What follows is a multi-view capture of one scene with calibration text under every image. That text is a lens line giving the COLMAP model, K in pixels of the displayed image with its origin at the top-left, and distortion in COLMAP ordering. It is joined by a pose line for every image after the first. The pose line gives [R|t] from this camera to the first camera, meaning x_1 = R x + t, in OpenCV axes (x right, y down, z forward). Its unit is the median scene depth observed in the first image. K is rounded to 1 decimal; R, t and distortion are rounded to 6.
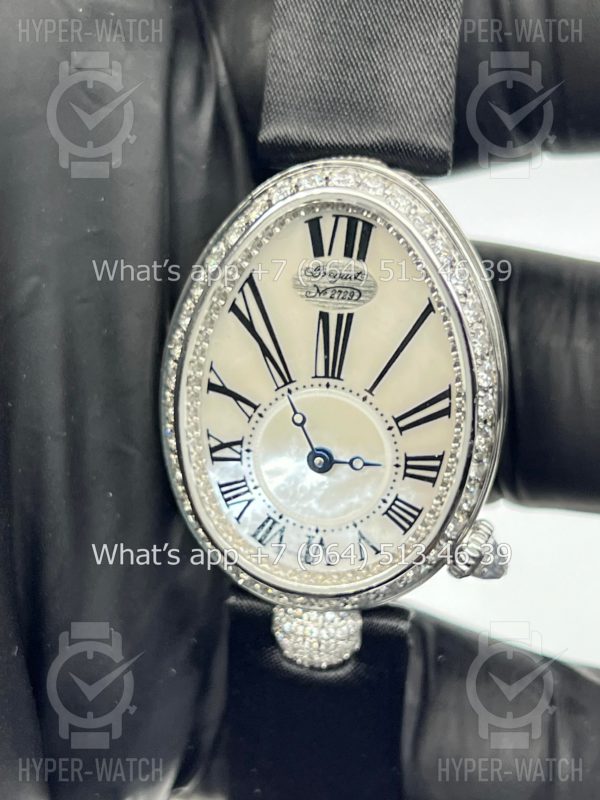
lens RADIAL K [[1830.1, 0, 300.0], [0, 1830.1, 400.0], [0, 0, 1]] dist [0.202768, -0.659933]
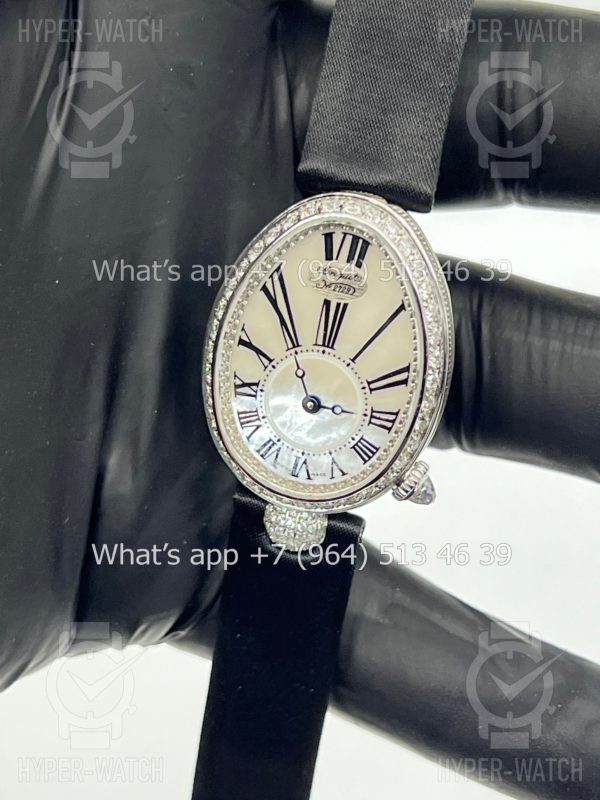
lens RADIAL K [[1830.1, 0, 300.0], [0, 1830.1, 400.0], [0, 0, 1]] dist [0.202768, -0.659933]
pose [[0.991334, 0.129788, -0.020274, 0.030428], [-0.128976, 0.990947, 0.037266, -0.021381], [0.024927, -0.034328, 0.999100, -0.402550]]
